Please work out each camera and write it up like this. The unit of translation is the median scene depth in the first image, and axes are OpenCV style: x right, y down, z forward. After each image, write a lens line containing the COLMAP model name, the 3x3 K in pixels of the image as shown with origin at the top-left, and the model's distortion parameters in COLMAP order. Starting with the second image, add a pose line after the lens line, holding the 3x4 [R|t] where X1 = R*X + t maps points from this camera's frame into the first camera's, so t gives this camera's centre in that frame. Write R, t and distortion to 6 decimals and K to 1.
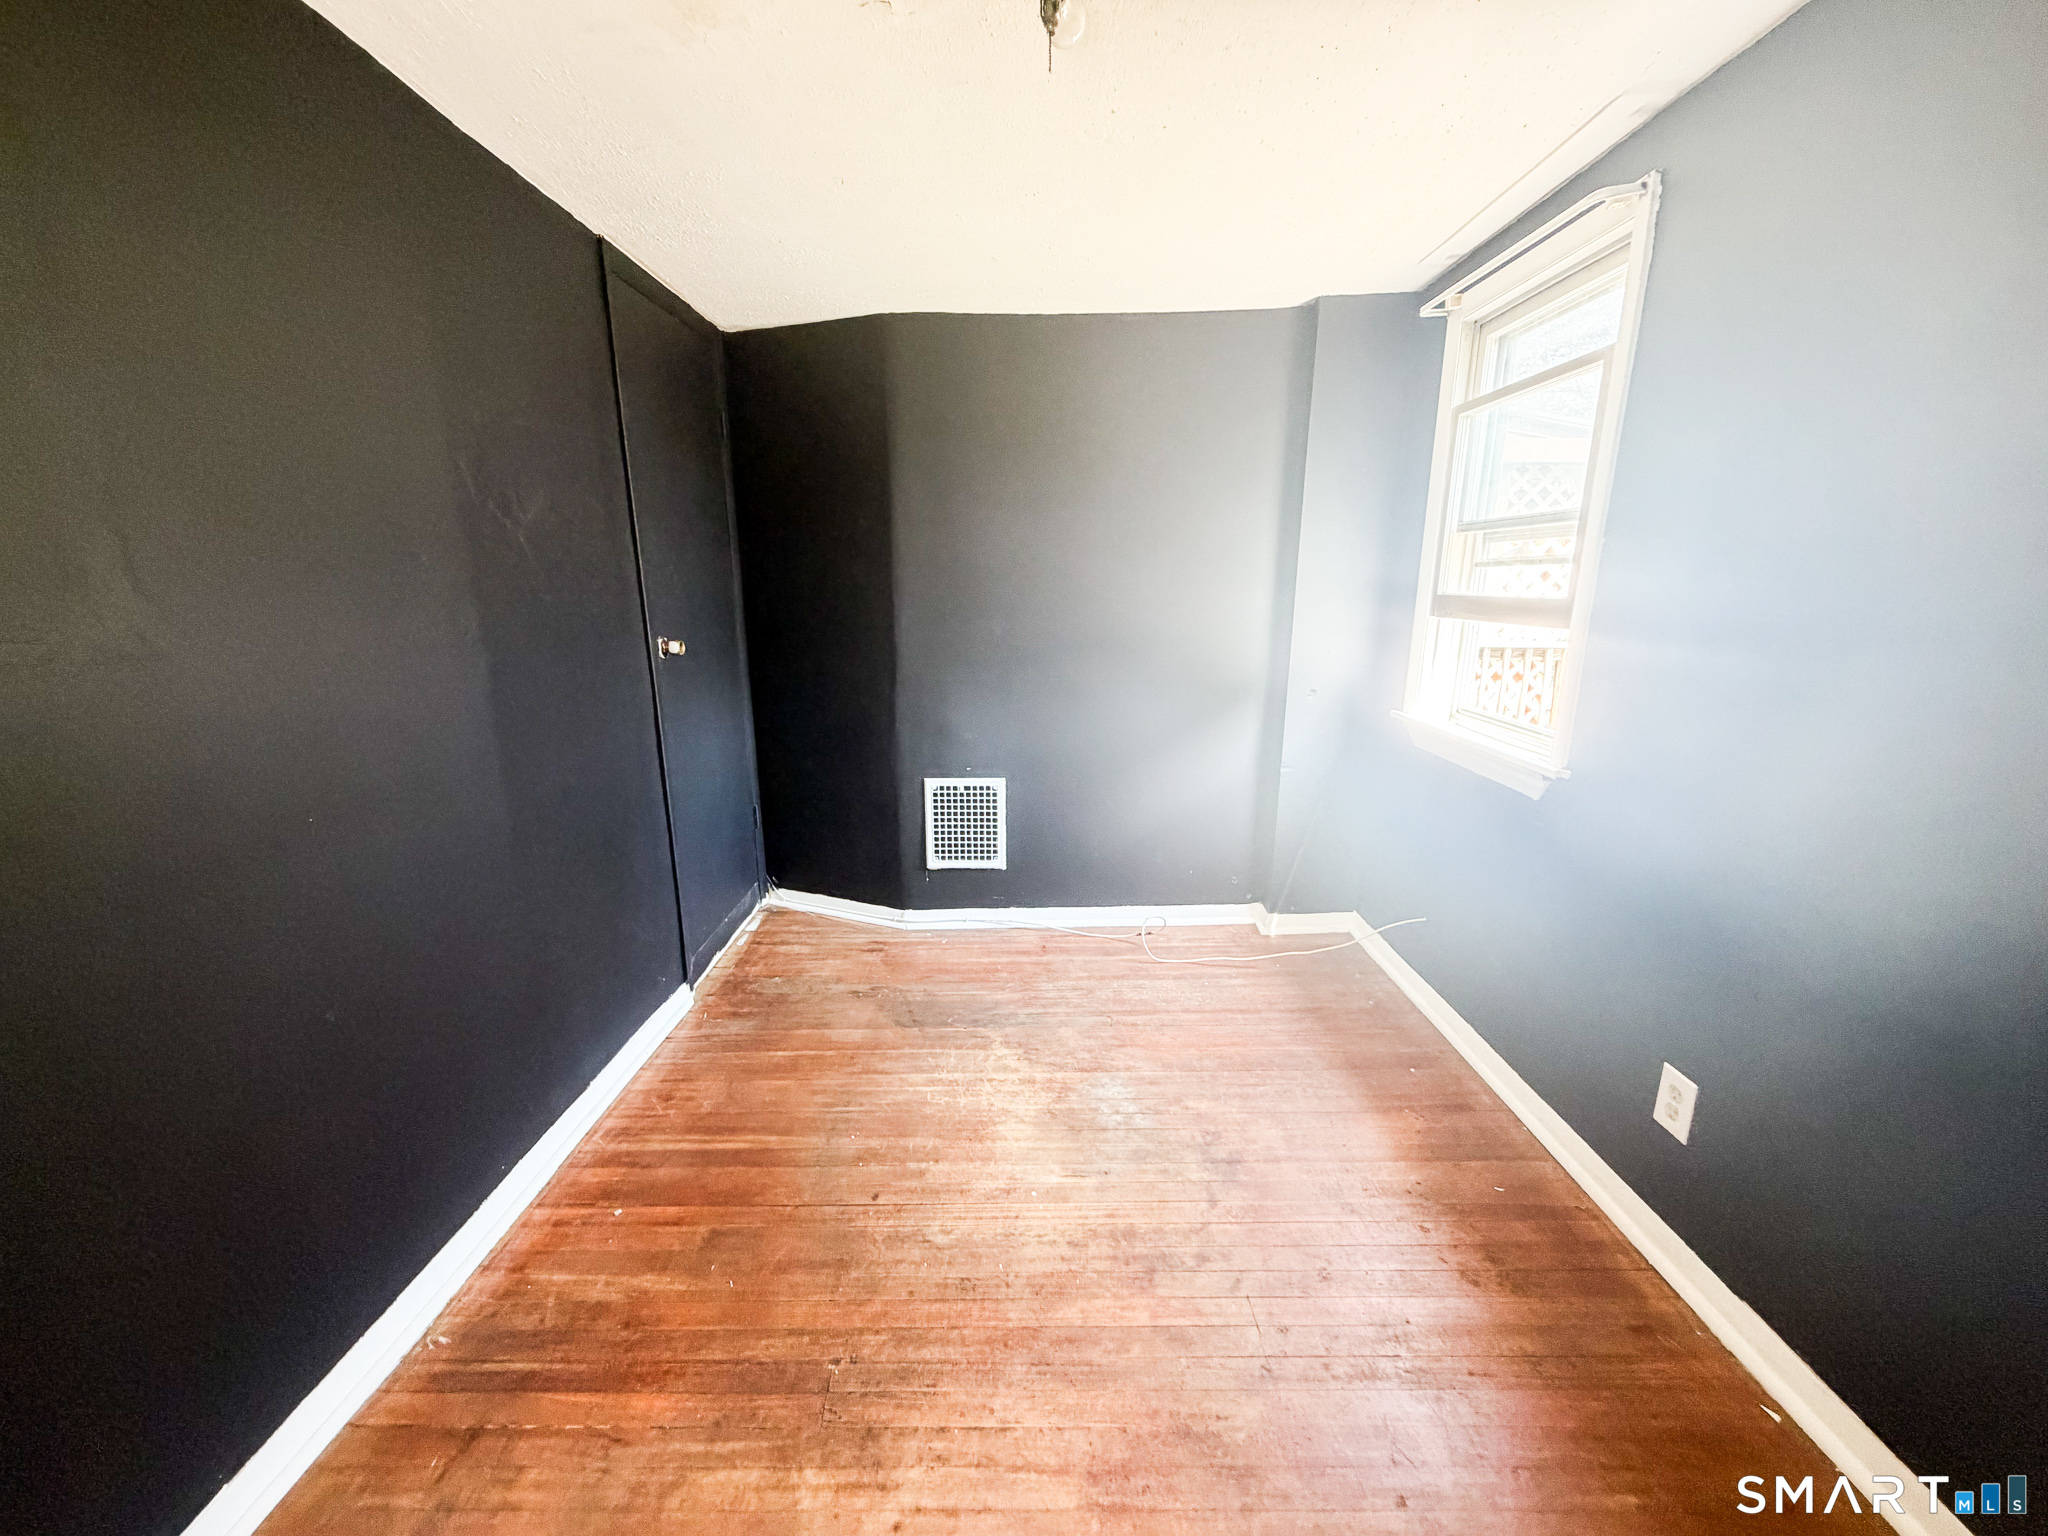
lens RADIAL K [[817.3, 0, 1020.0], [0, 817.3, 769.9], [0, 0, 1]] dist [0.000835, -0.000035]
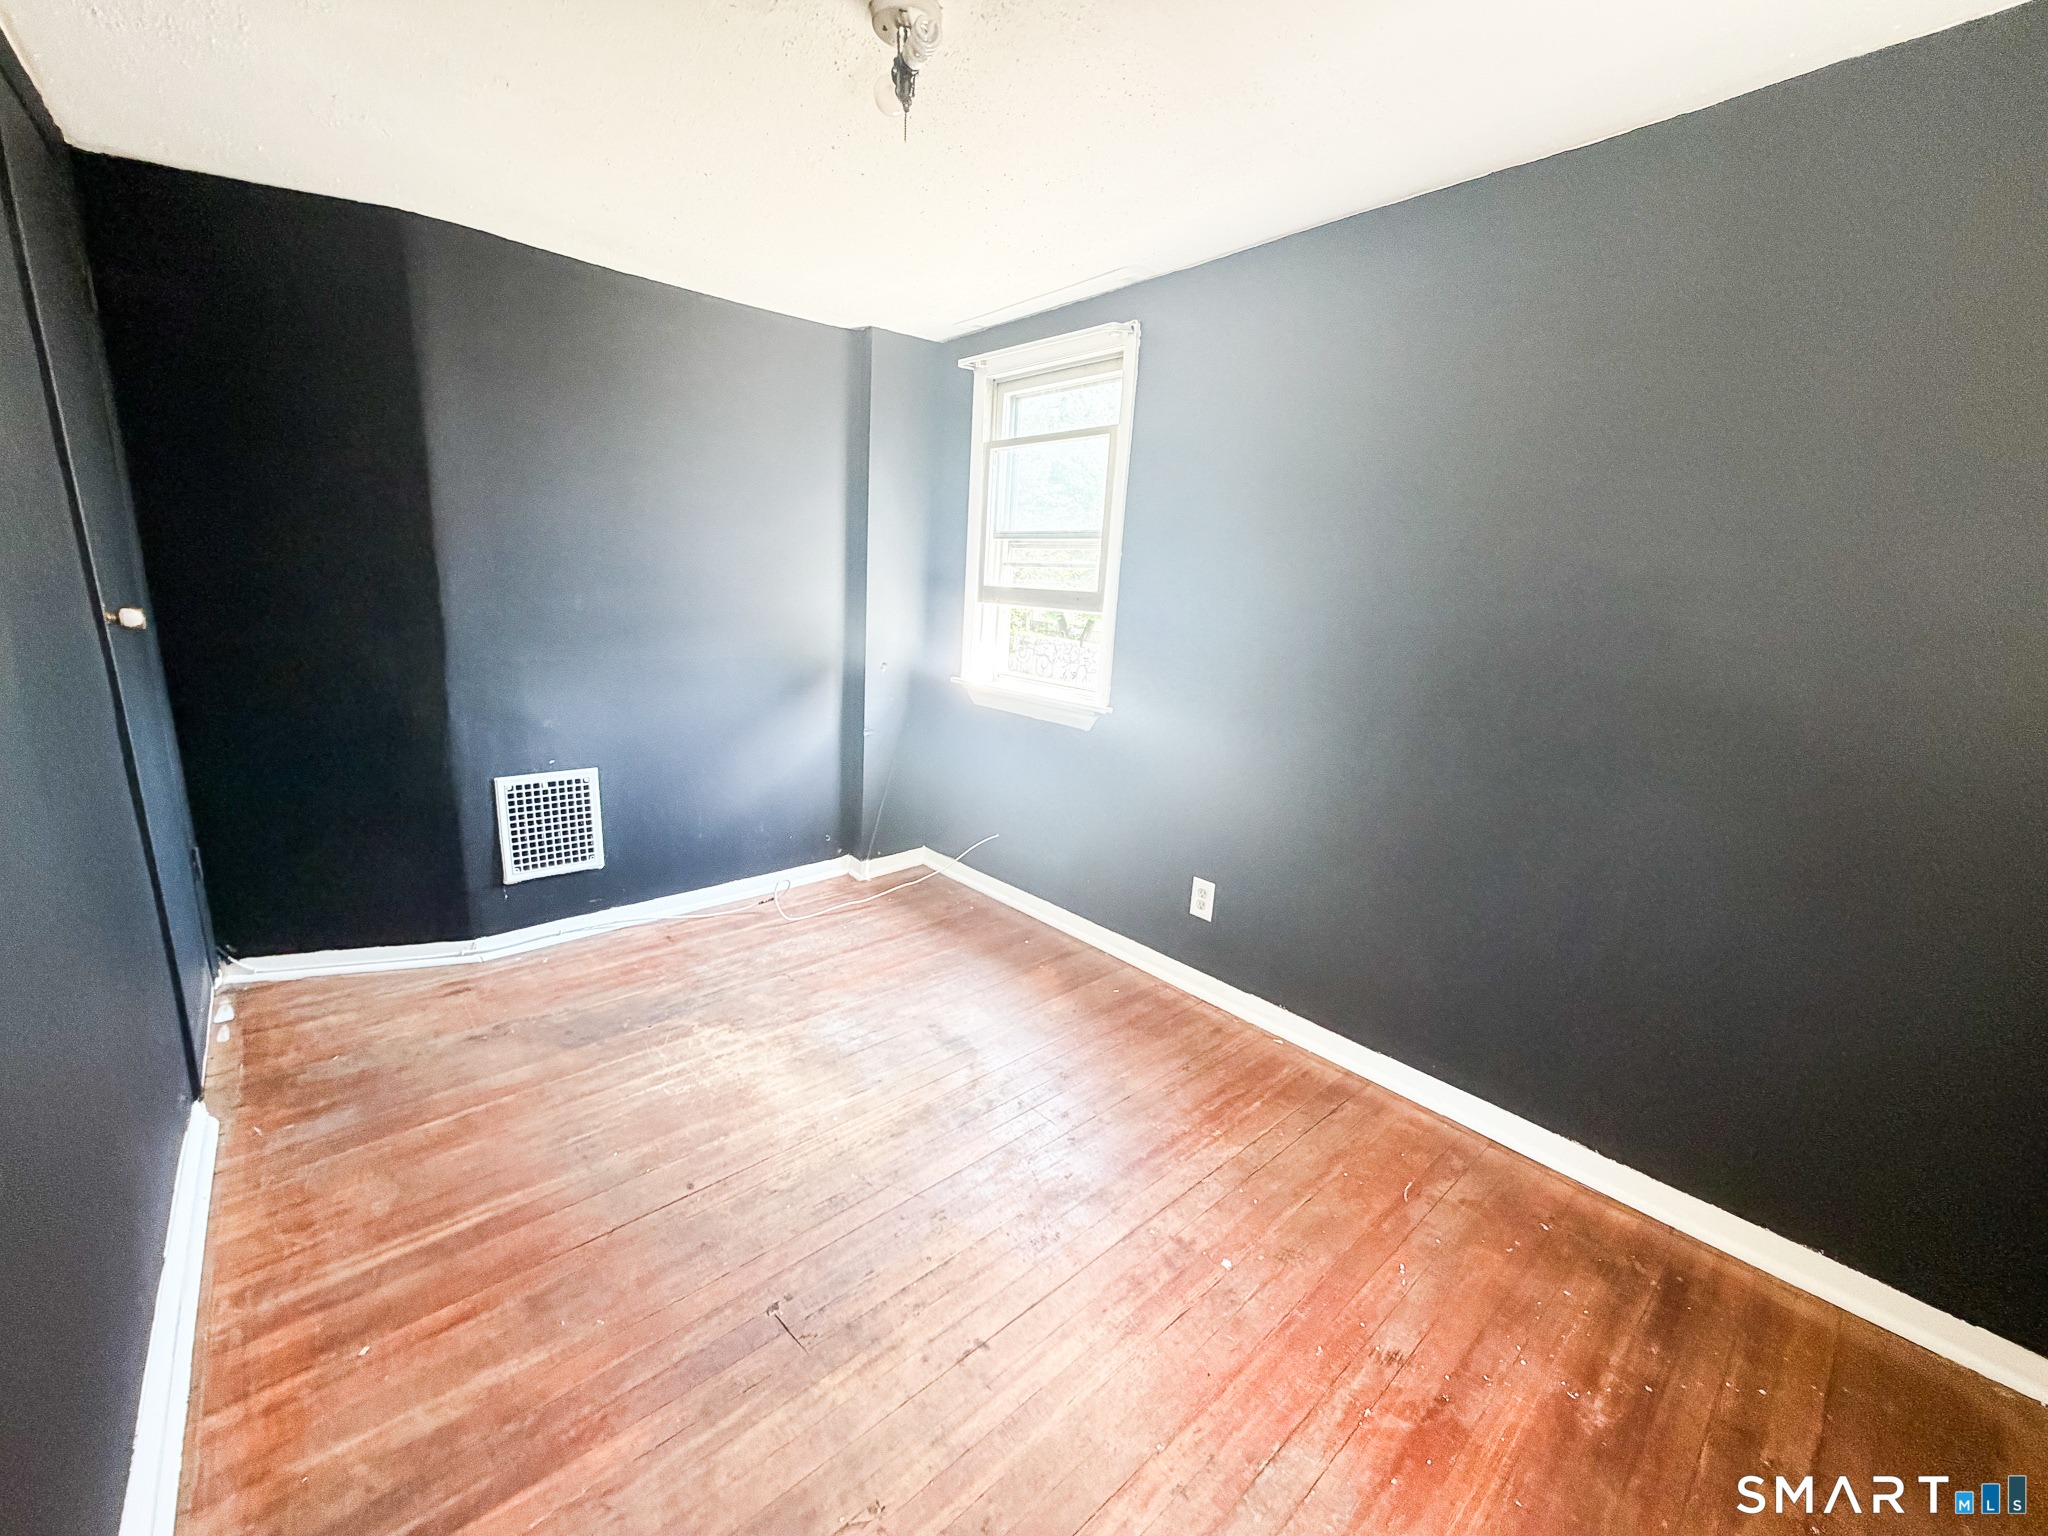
lens RADIAL K [[817.3, 0, 1020.8], [0, 817.3, 769.1], [0, 0, 1]] dist [0.000835, -0.000035]
pose [[0.738268, -0.108554, 0.665715, -0.388090], [0.099760, 0.993683, 0.051402, 0.016259], [-0.667090, 0.028464, 0.744433, 0.002129]]
